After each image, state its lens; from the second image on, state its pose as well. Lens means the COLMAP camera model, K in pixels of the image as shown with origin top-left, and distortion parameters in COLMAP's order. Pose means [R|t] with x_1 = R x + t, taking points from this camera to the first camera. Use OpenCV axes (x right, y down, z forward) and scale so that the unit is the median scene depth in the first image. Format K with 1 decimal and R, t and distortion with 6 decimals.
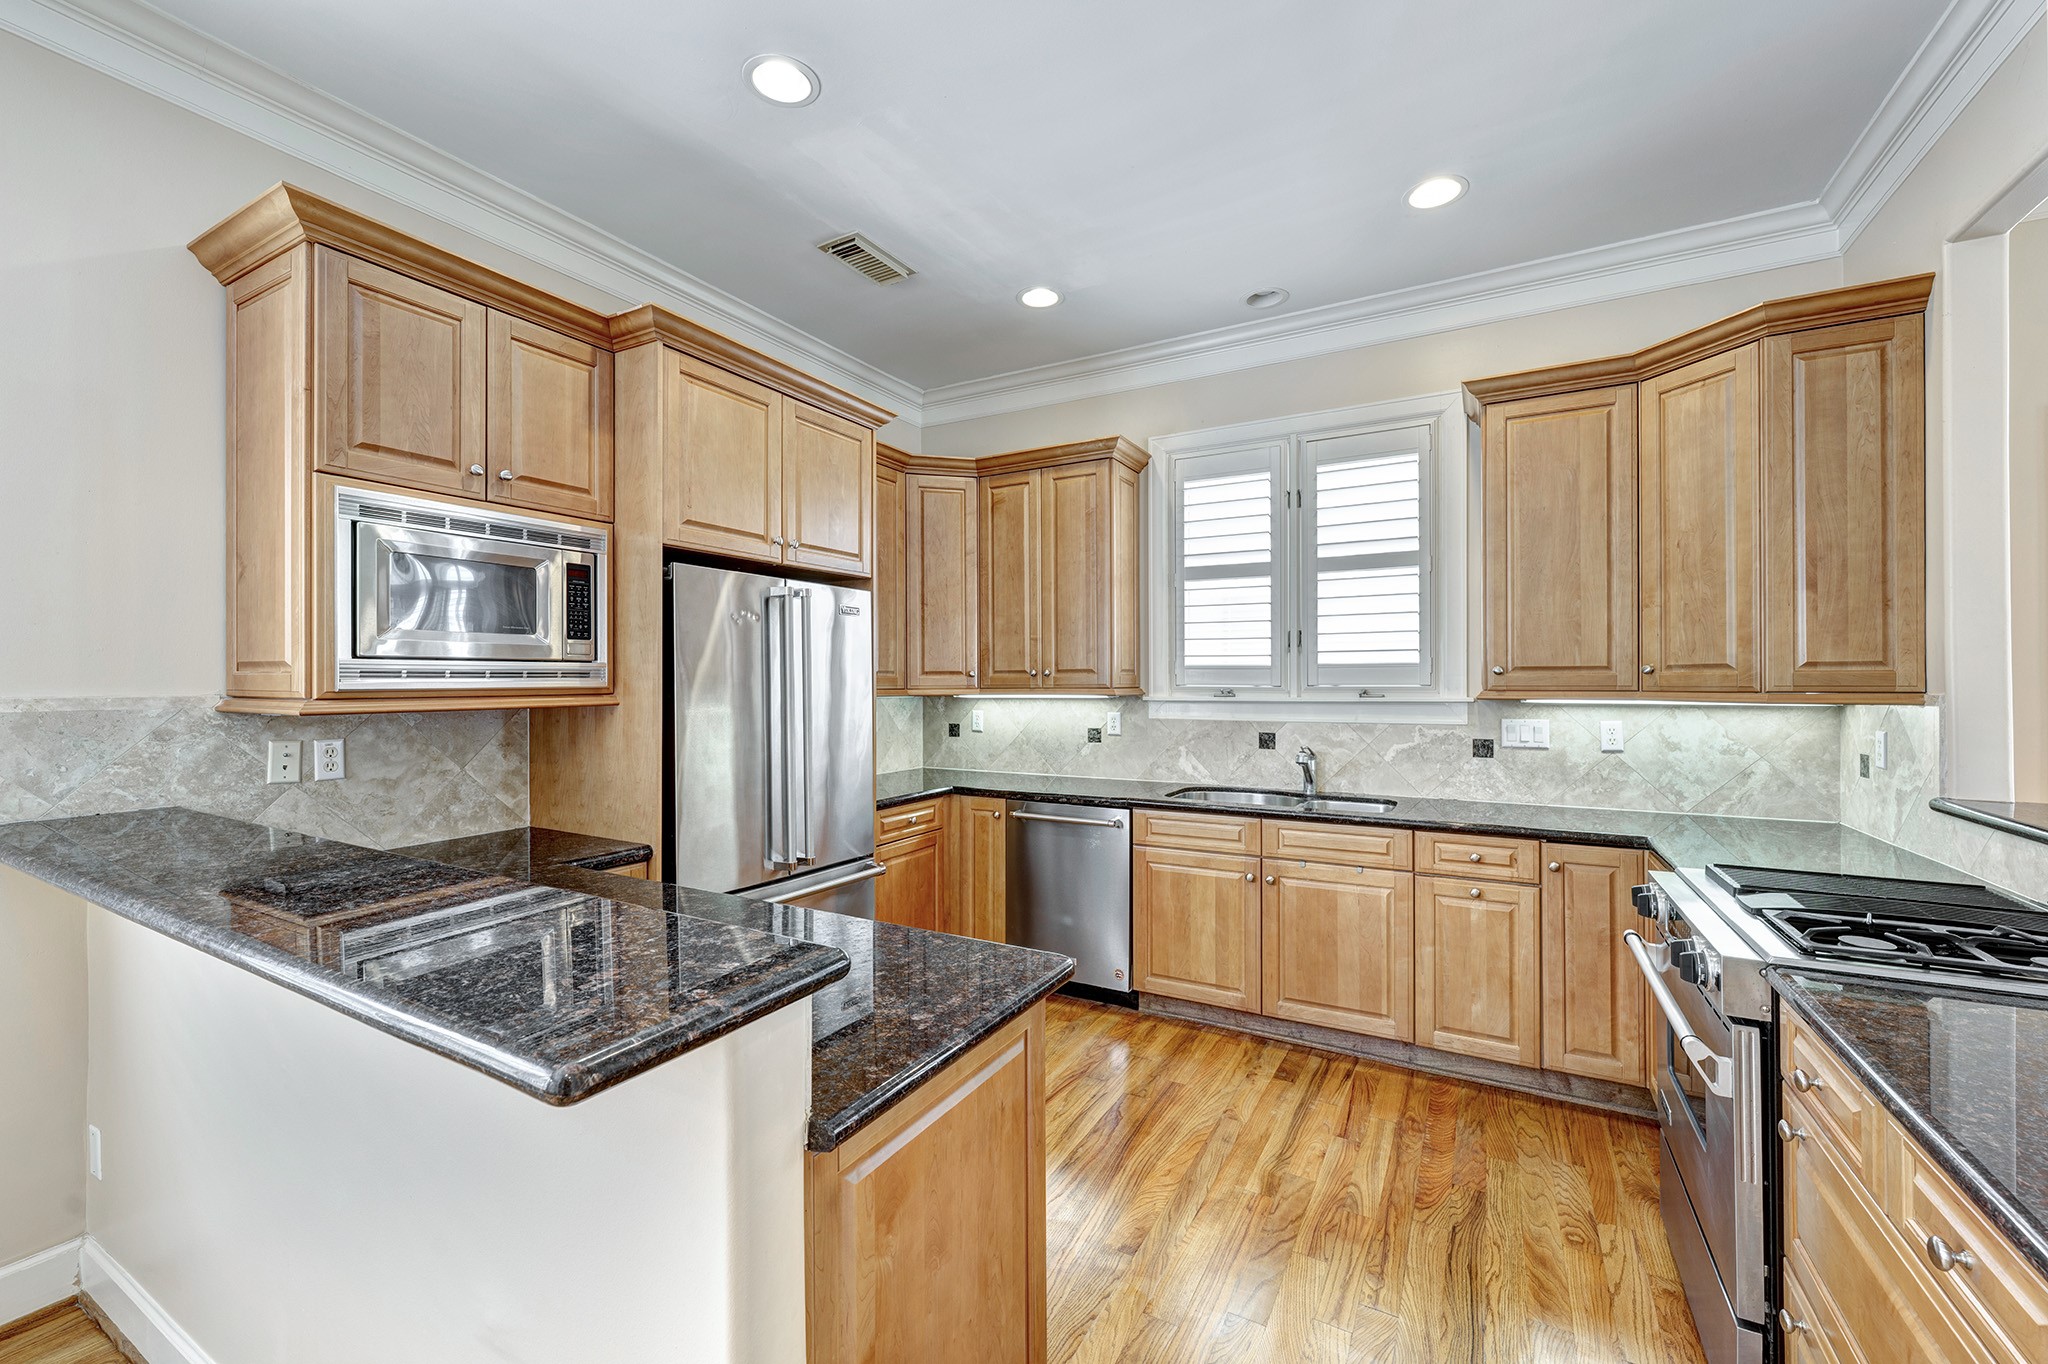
lens RADIAL K [[856.8, 0, 1024.0], [0, 856.8, 682.0], [0, 0, 1]] dist [-0.000134, 0.000244]
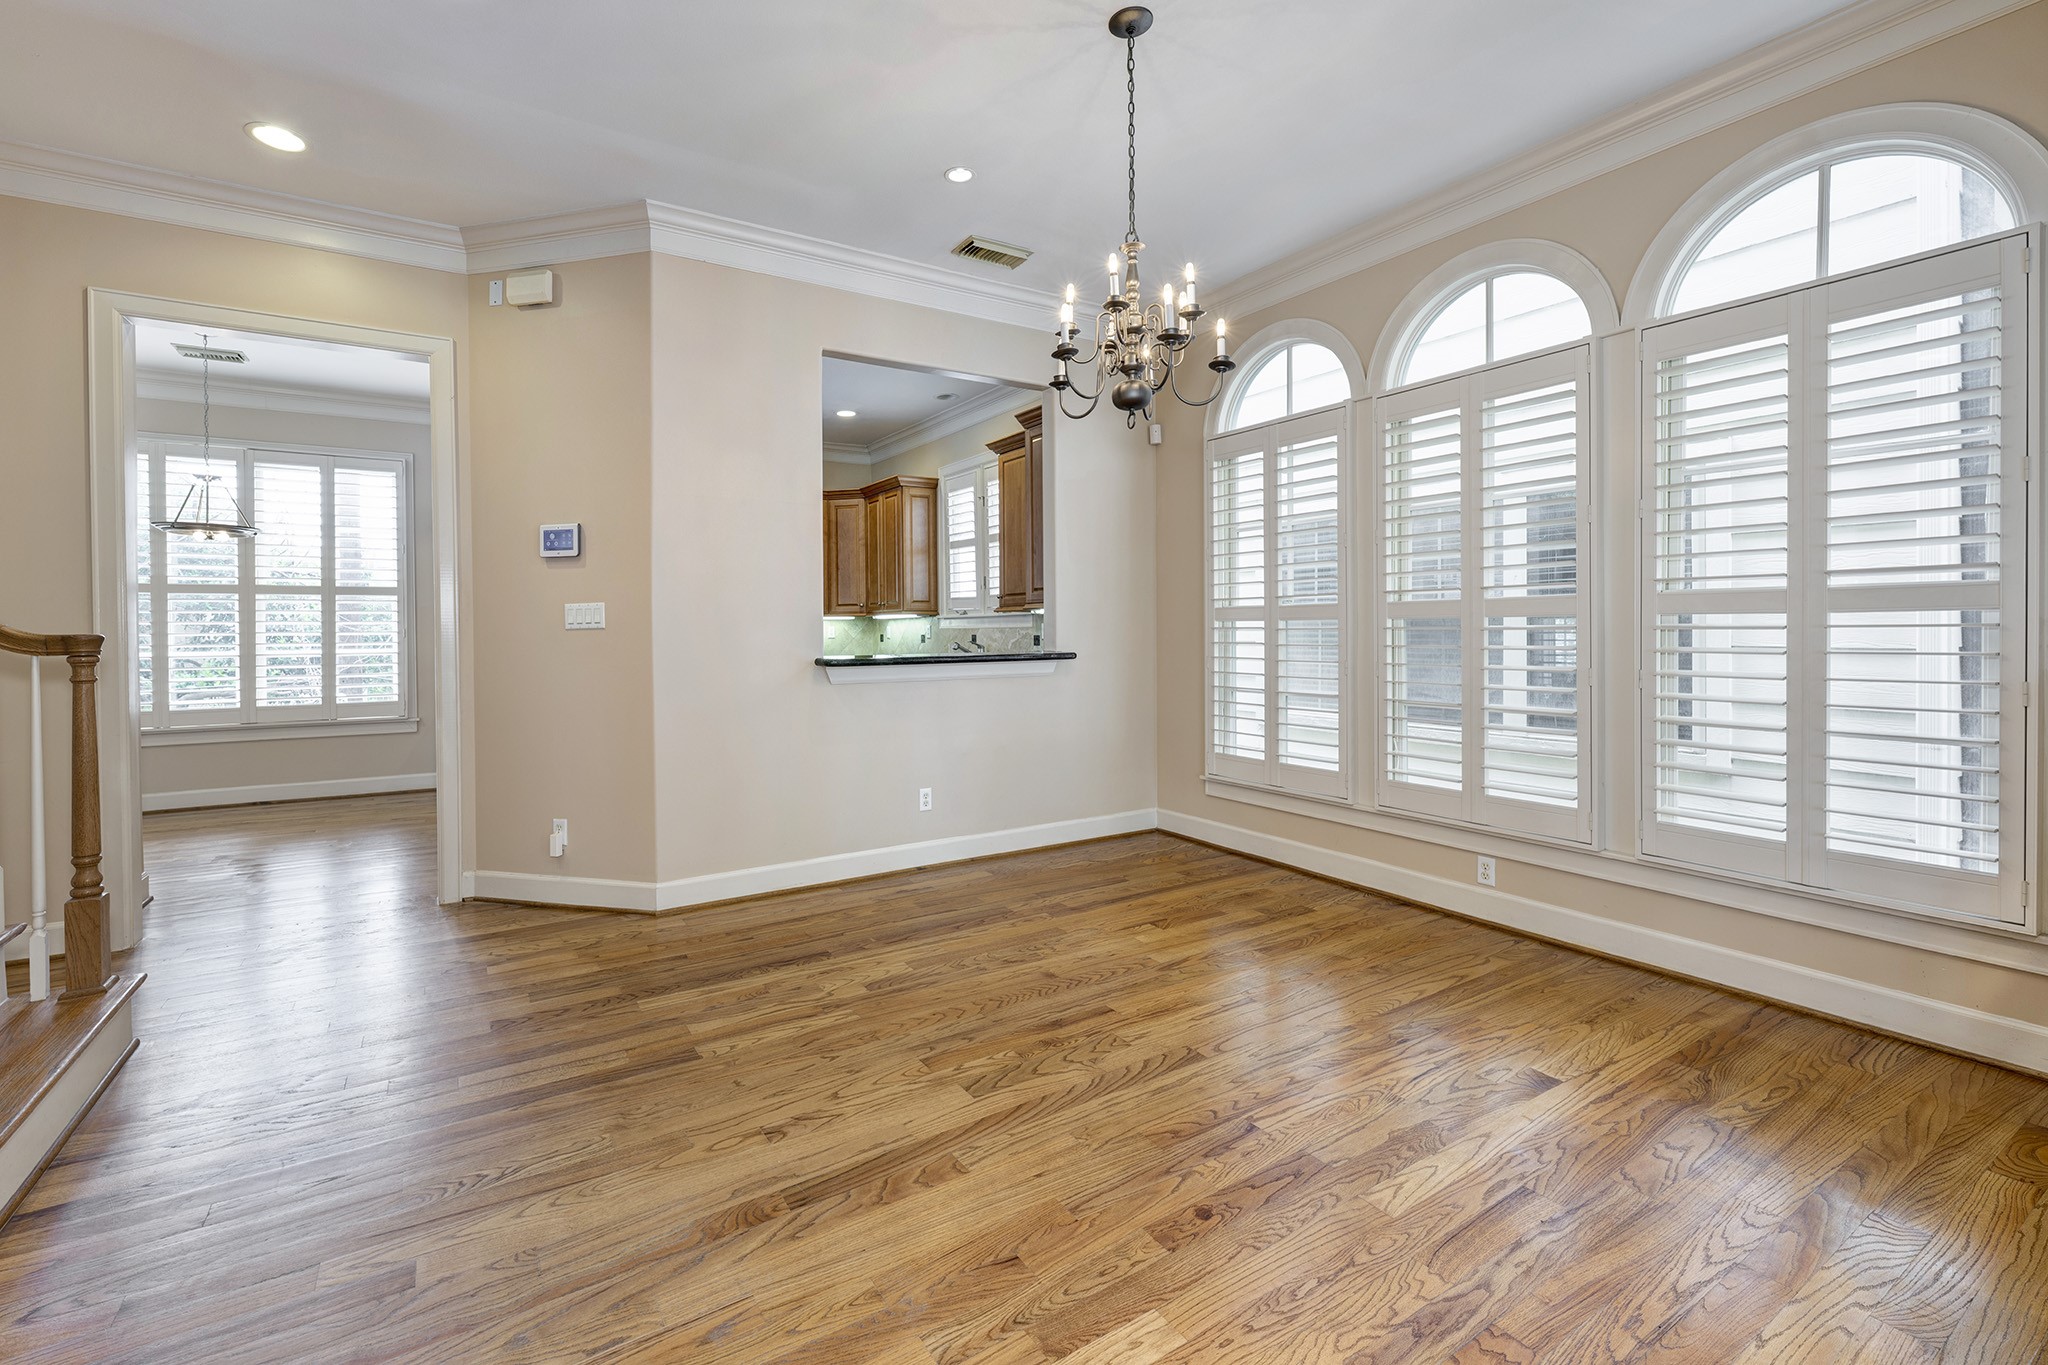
lens RADIAL K [[850.4, 0, 935.8], [0, 850.4, 635.0], [0, 0, 1]] dist [-0.001207, -0.000060]
pose [[0.868615, -0.001637, -0.495485, 1.219276], [0.007126, 0.999932, 0.009190, 0.048617], [0.495436, -0.011513, 0.868568, -0.633845]]
